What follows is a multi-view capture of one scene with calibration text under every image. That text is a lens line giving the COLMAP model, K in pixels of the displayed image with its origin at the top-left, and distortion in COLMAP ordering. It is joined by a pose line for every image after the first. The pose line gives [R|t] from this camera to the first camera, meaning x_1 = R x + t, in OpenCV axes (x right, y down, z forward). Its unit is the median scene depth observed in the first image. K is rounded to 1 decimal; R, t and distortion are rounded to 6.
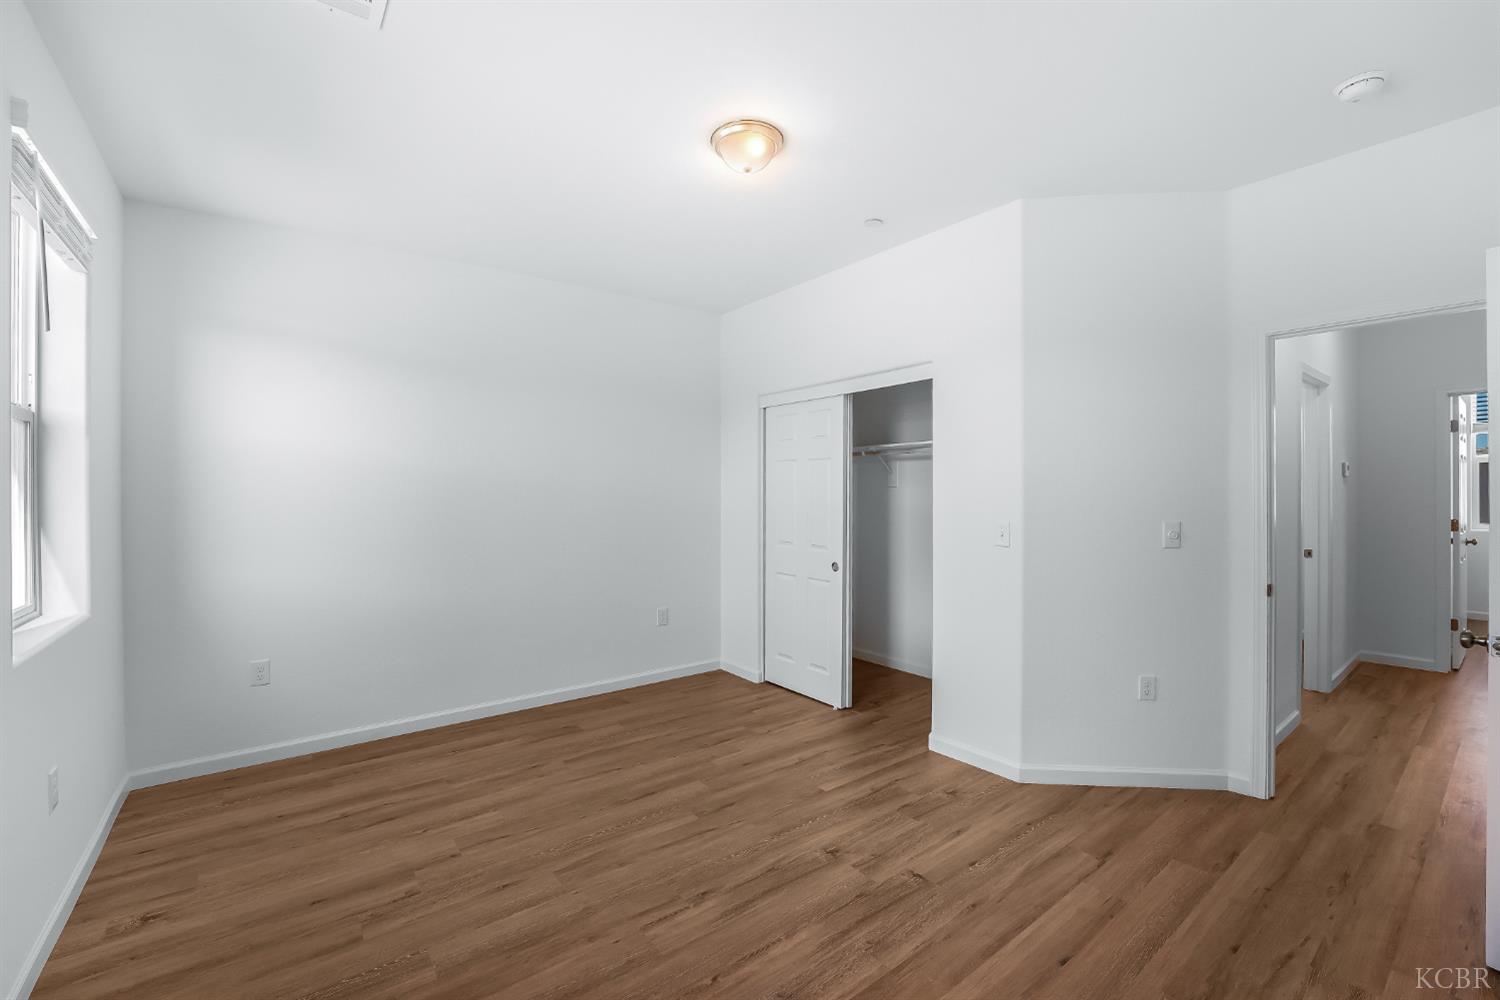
lens RADIAL K [[618.5, 0, 749.3], [0, 618.5, 498.8], [0, 0, 1]] dist [-0.024247, -0.000352]
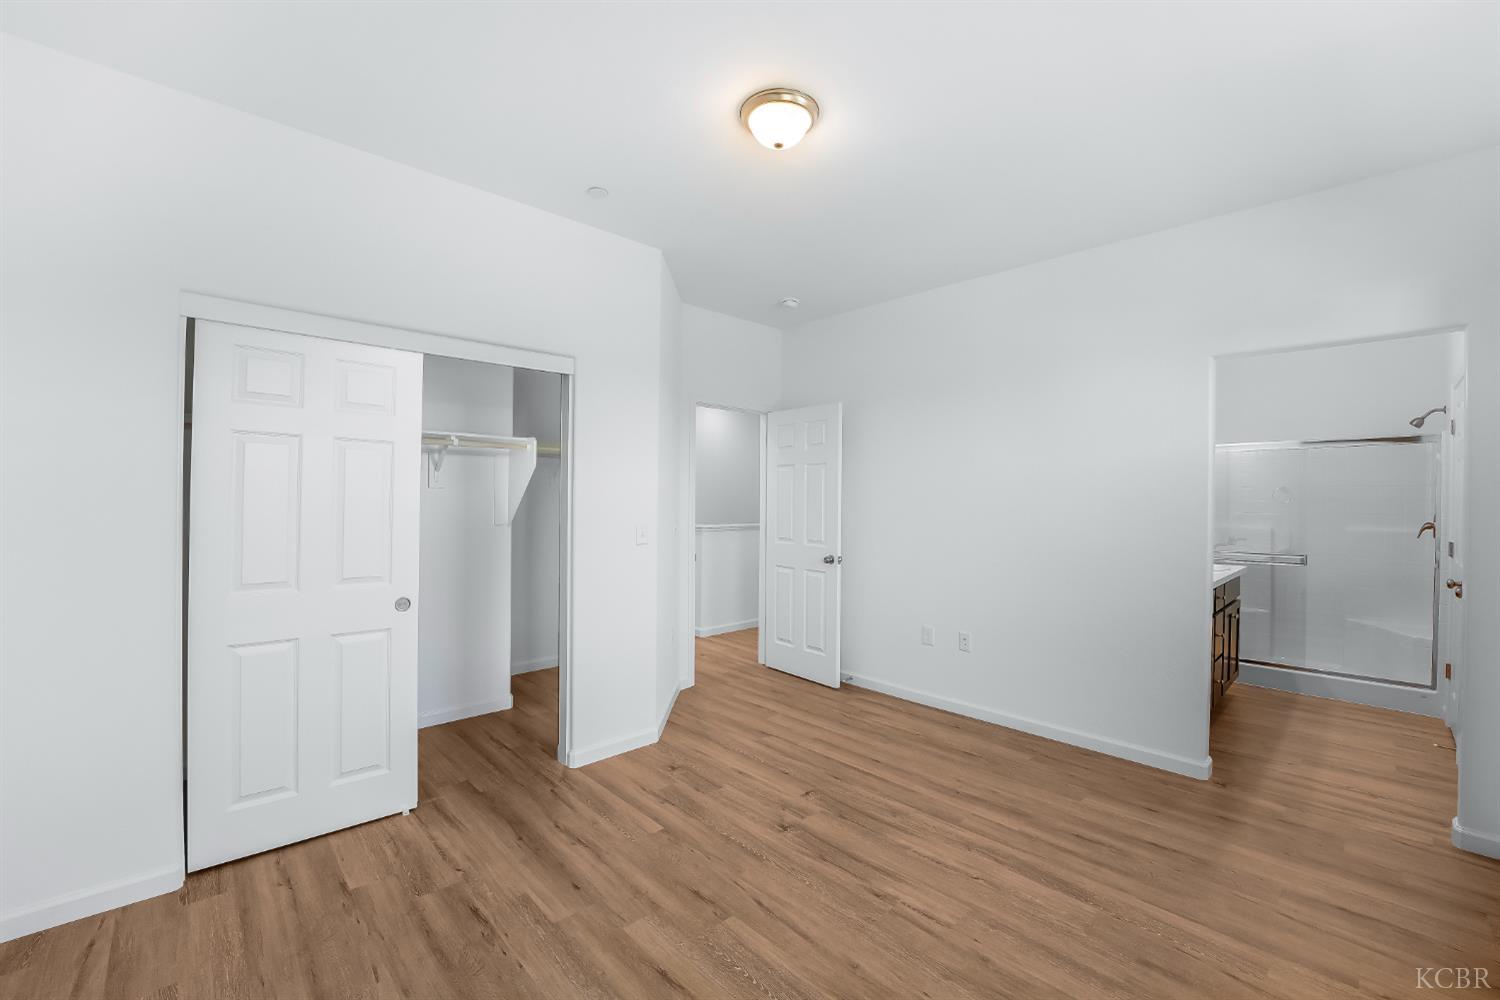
lens RADIAL K [[618.5, 0, 741.7], [0, 618.5, 501.2], [0, 0, 1]] dist [-0.024247, -0.000352]
pose [[-0.090026, 0.000299, 0.995939, -0.817366], [-0.000249, 1.000000, -0.000322, -0.001111], [-0.995939, -0.000277, -0.090026, 1.018474]]
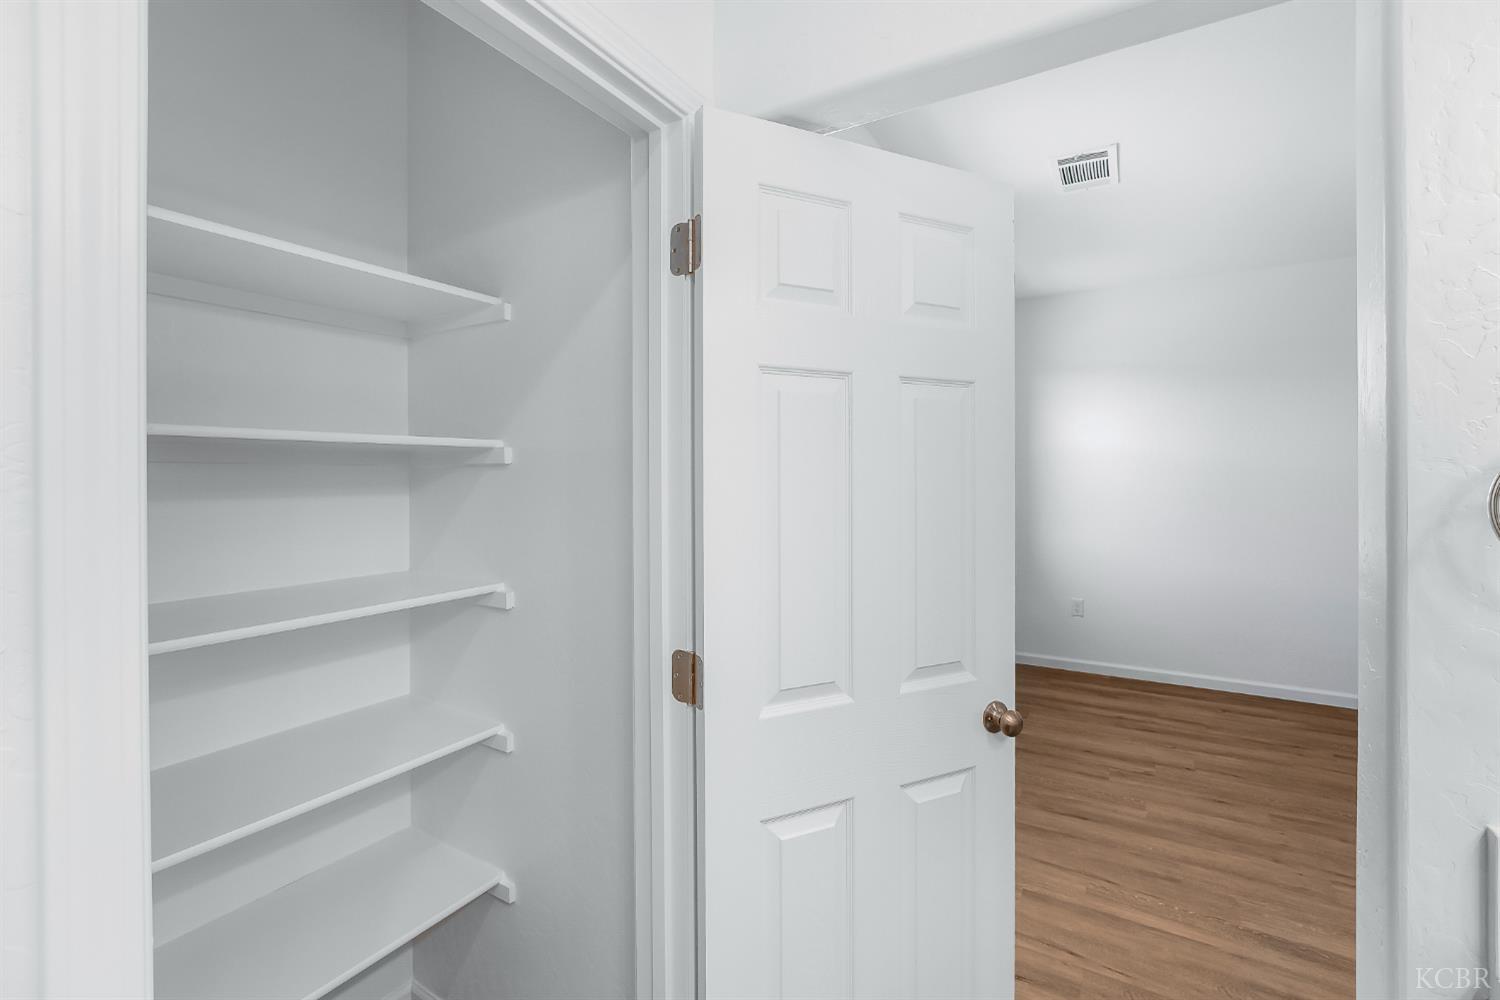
lens RADIAL K [[618.5, 0, 751.4], [0, 618.5, 485.5], [0, 0, 1]] dist [-0.024247, -0.000352]
pose [[0.346216, 0.014819, -0.938038, 0.333620], [-0.003863, 0.999889, 0.014371, -0.019229], [0.938147, -0.001352, 0.346235, -0.259972]]
